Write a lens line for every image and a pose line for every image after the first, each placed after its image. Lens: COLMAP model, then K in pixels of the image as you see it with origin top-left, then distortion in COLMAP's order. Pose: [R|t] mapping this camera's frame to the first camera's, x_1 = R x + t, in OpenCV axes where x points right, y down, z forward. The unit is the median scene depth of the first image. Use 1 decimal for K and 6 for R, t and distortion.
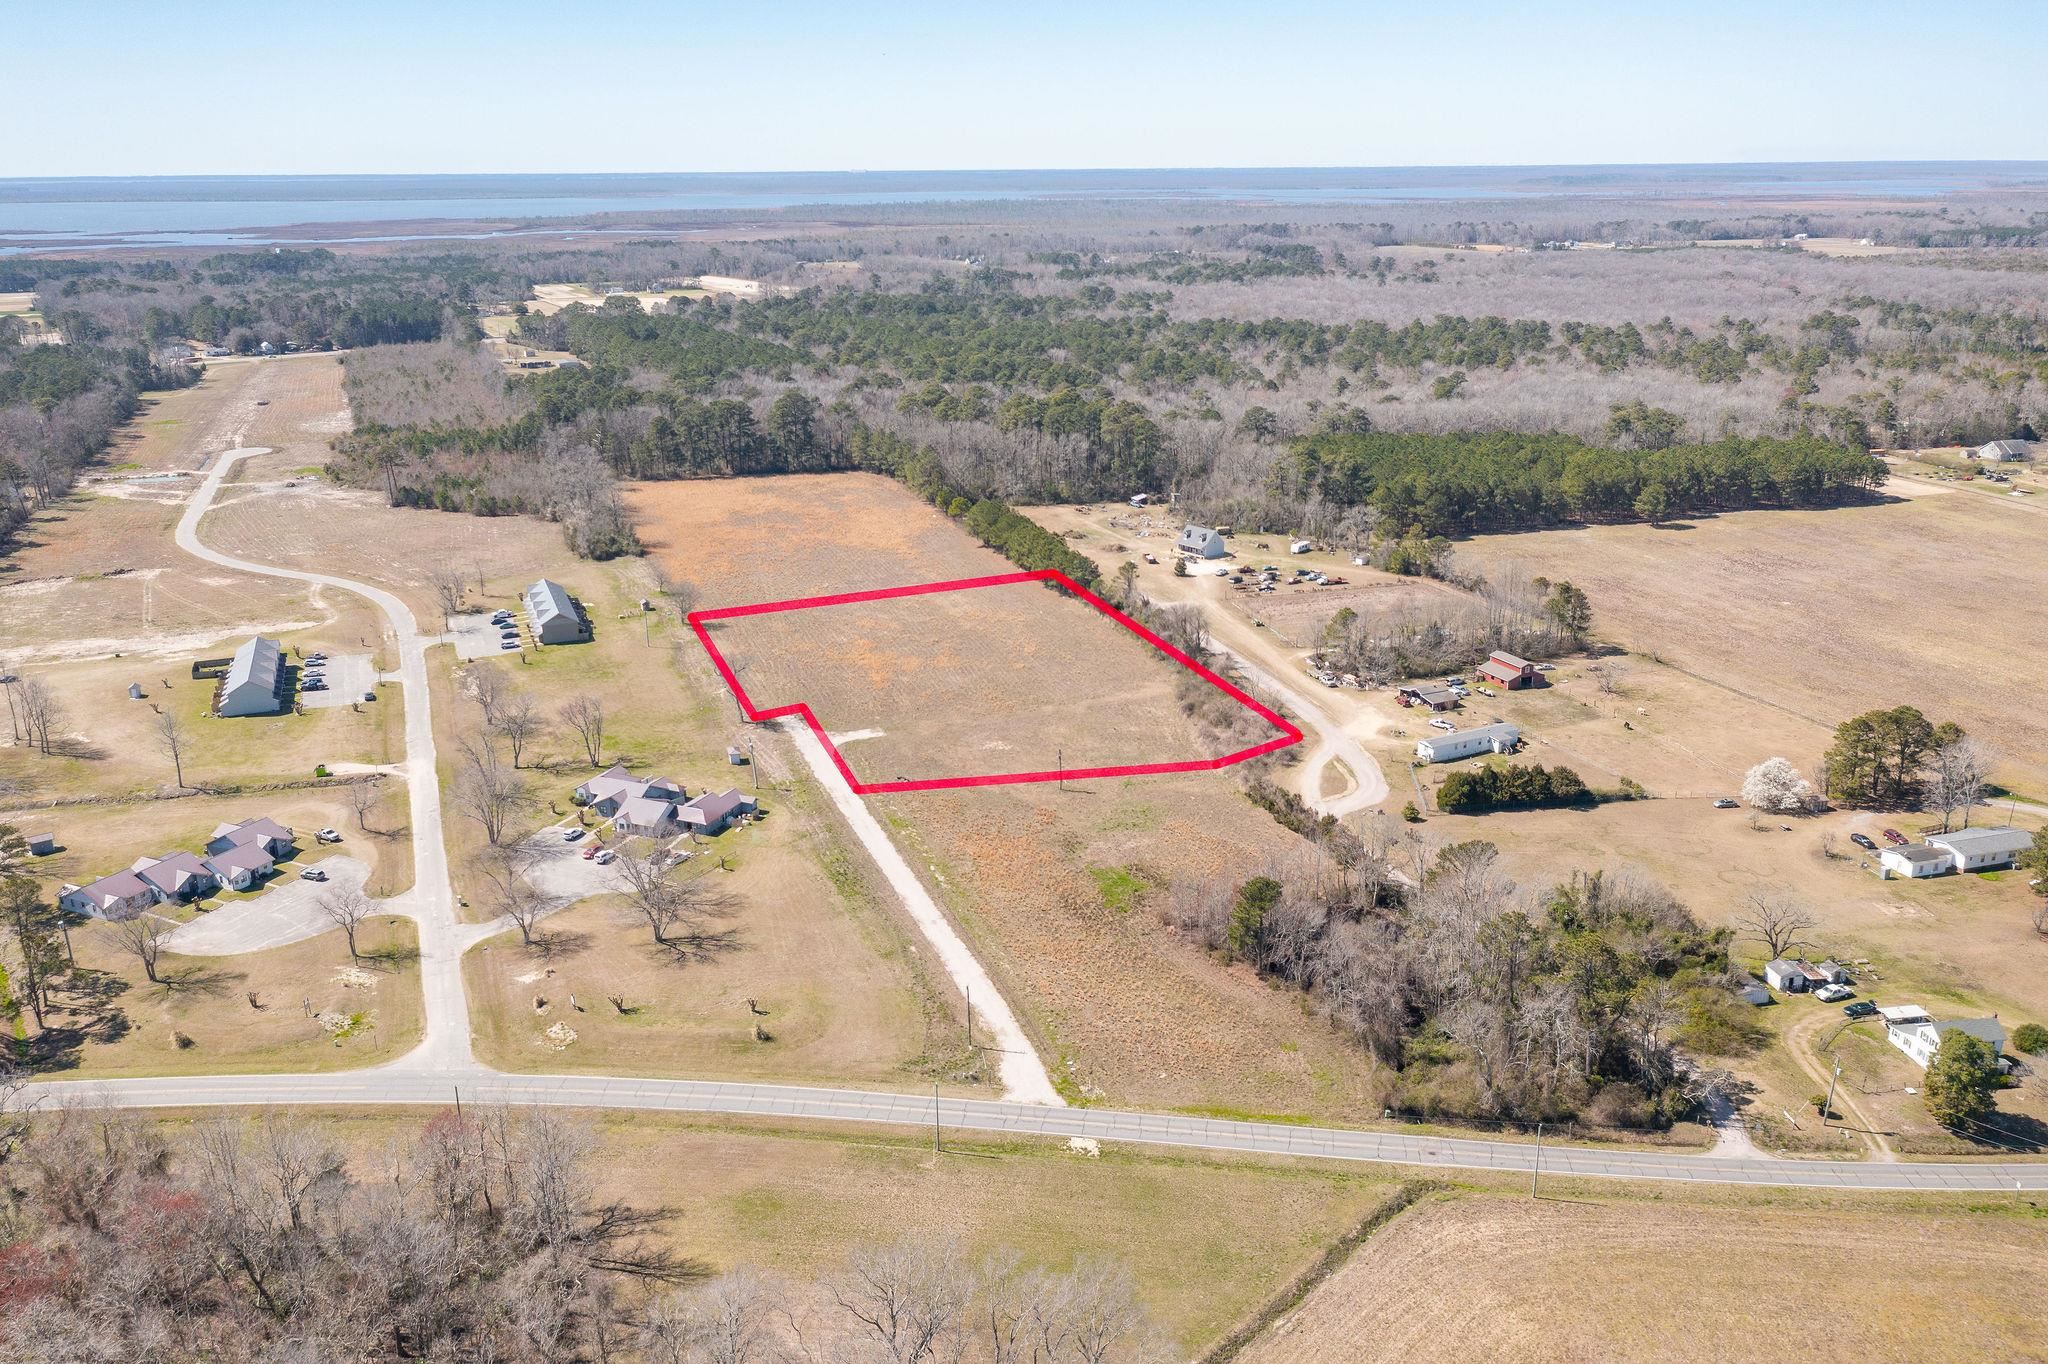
lens RADIAL K [[1599.6, 0, 1023.6], [0, 1599.6, 681.6], [0, 0, 1]] dist [-0.009100, 0.028835]
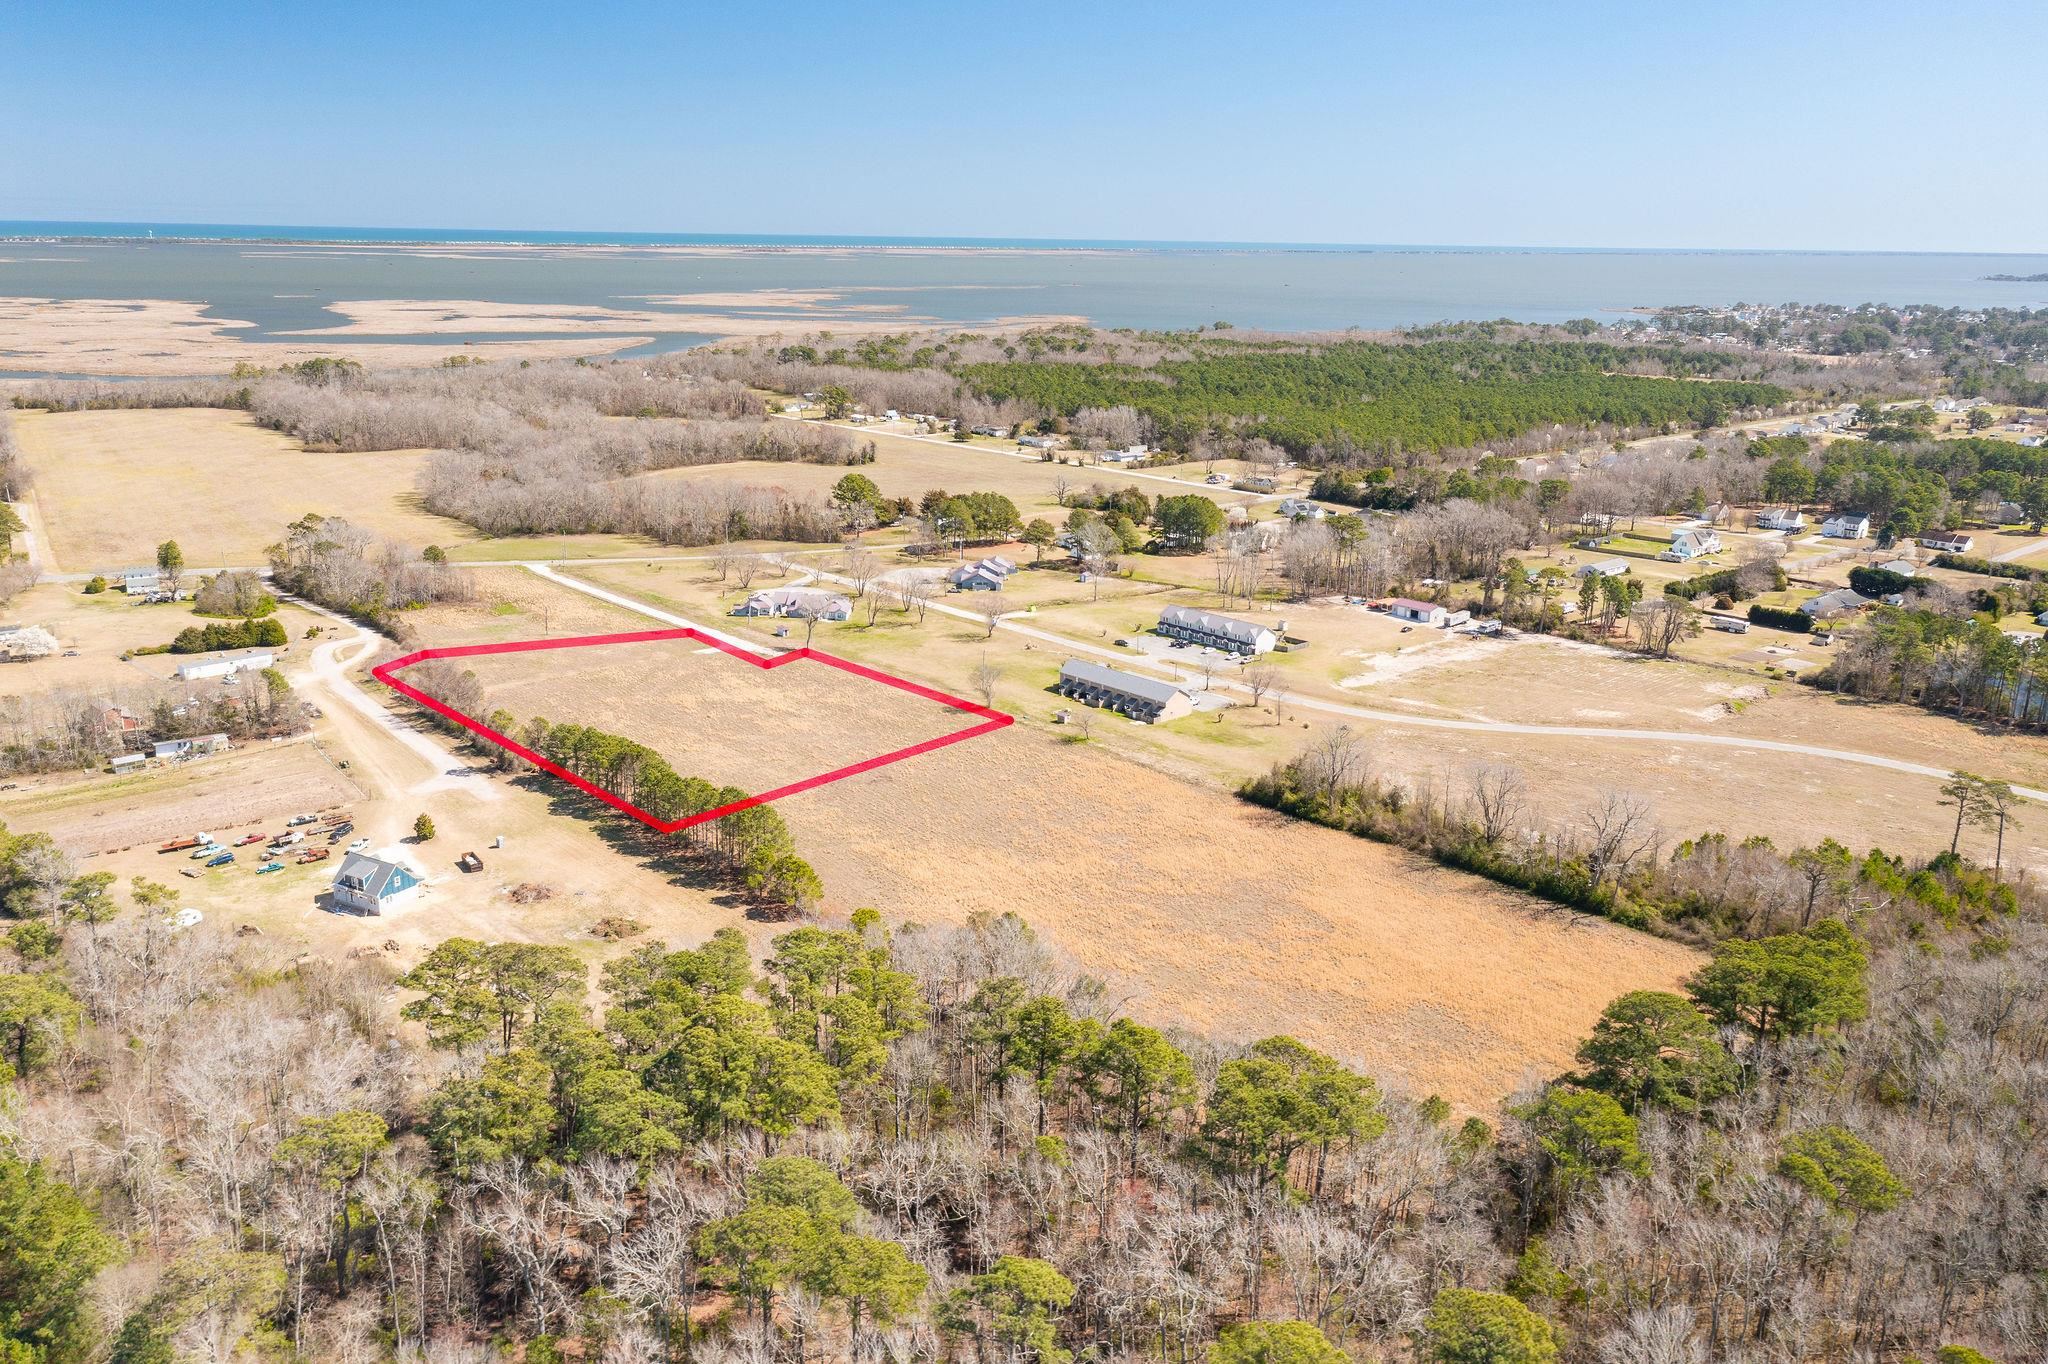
lens RADIAL K [[1599.6, 0, 1023.1], [0, 1599.6, 687.5], [0, 0, 1]] dist [-0.009100, 0.028835]
pose [[-0.931219, 0.091948, -0.352671, 0.092012], [-0.114273, 0.845198, 0.522094, -0.454110], [0.346082, 0.526484, -0.776557, 1.428146]]
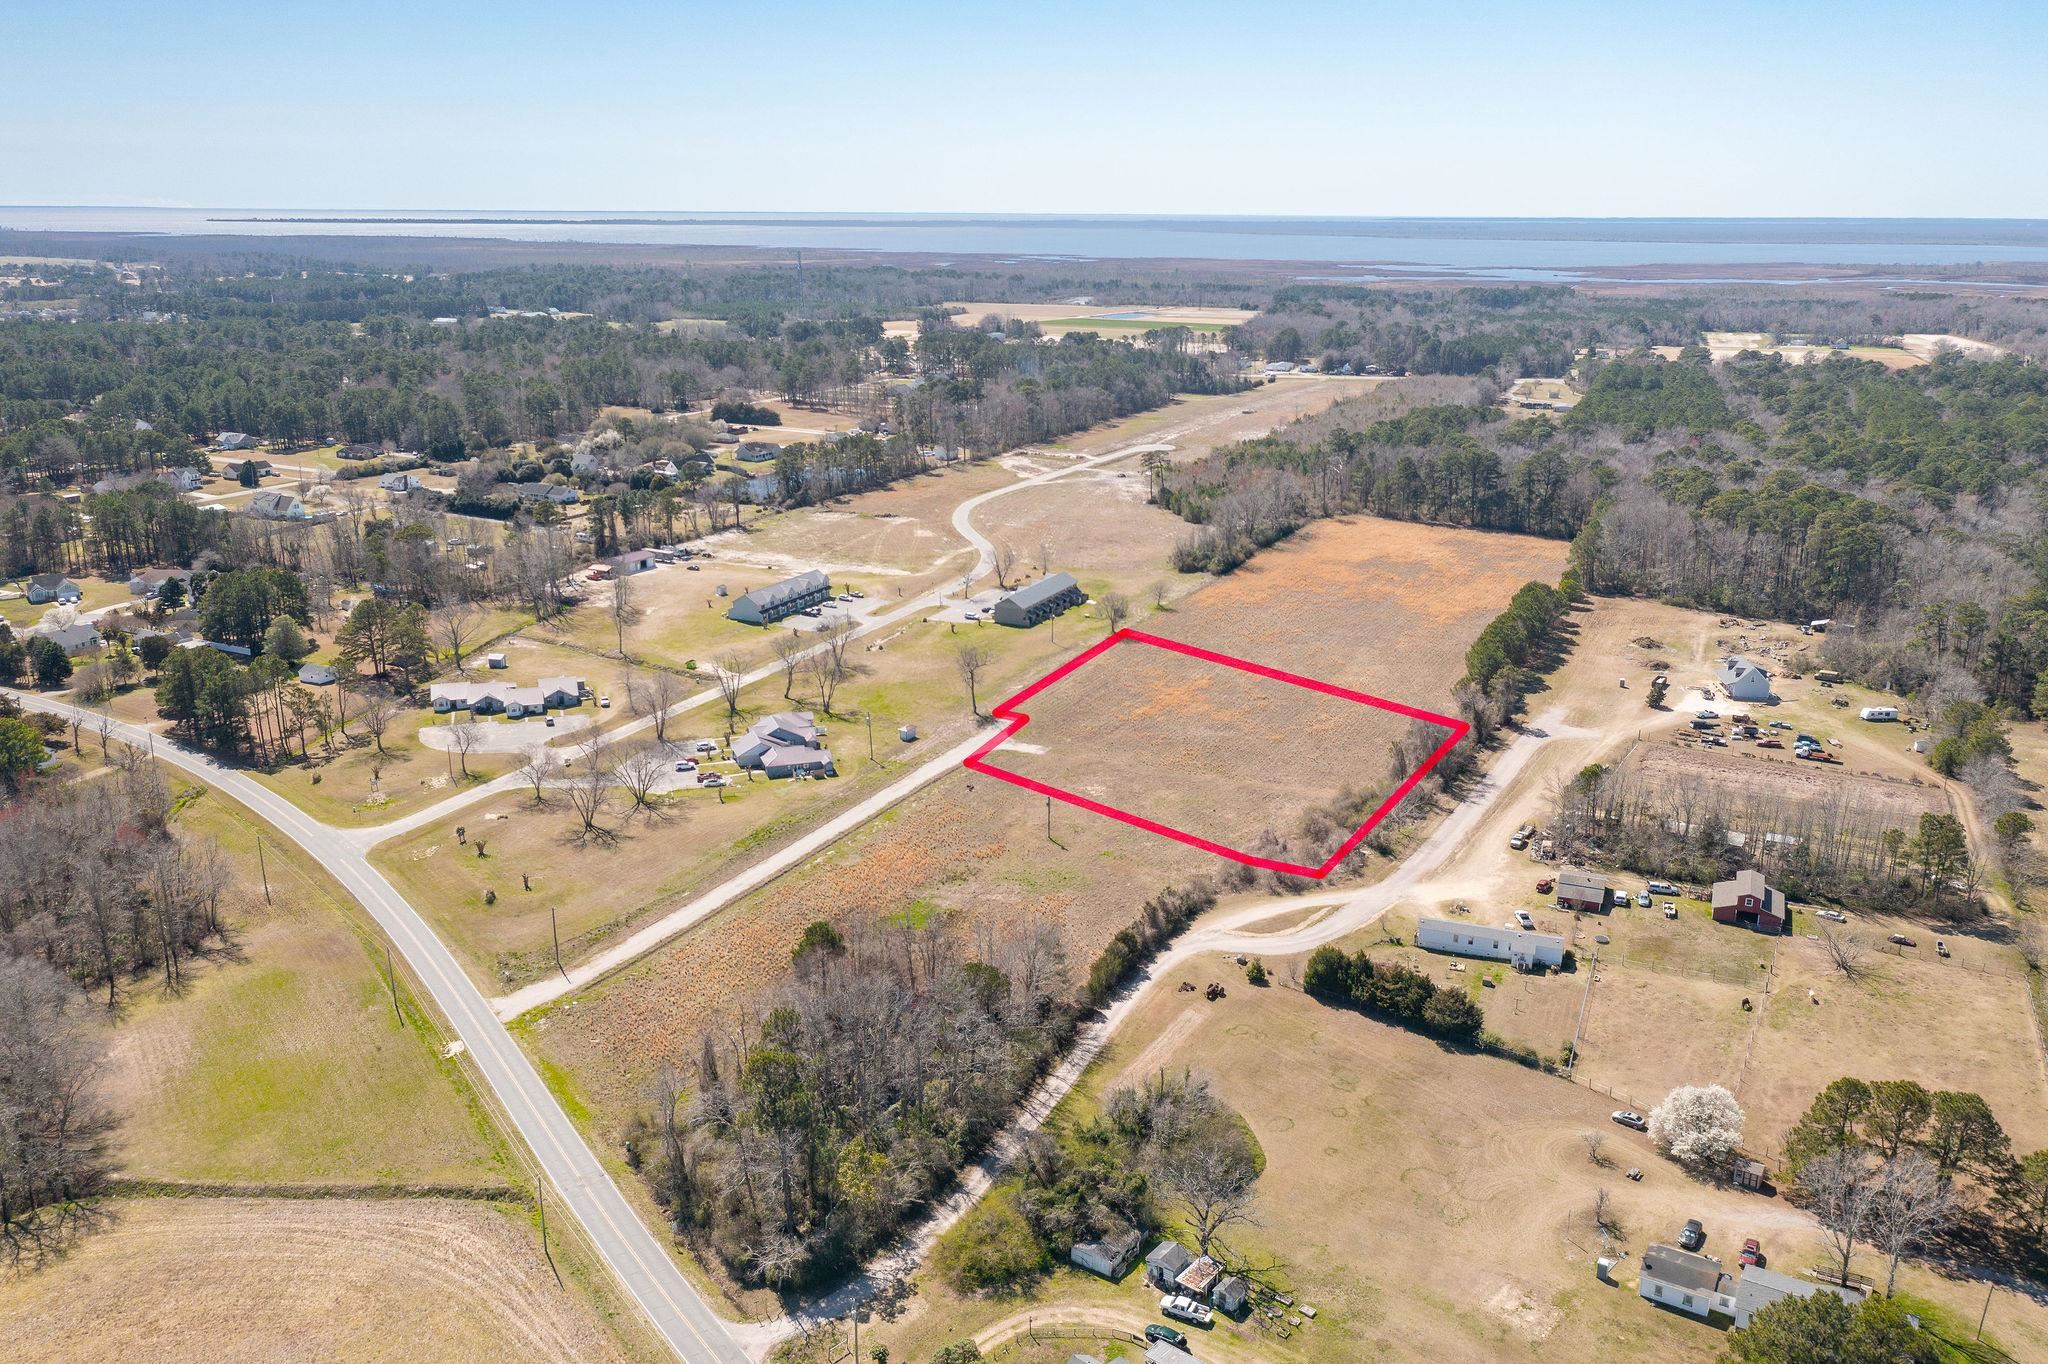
lens RADIAL K [[1599.6, 0, 1015.8], [0, 1599.6, 681.8], [0, 0, 1]] dist [-0.009100, 0.028835]
pose [[0.671843, 0.218960, -0.707590, 0.413236], [-0.236384, 0.968735, 0.075328, -0.056962], [0.701961, 0.116654, 0.702597, 0.174330]]
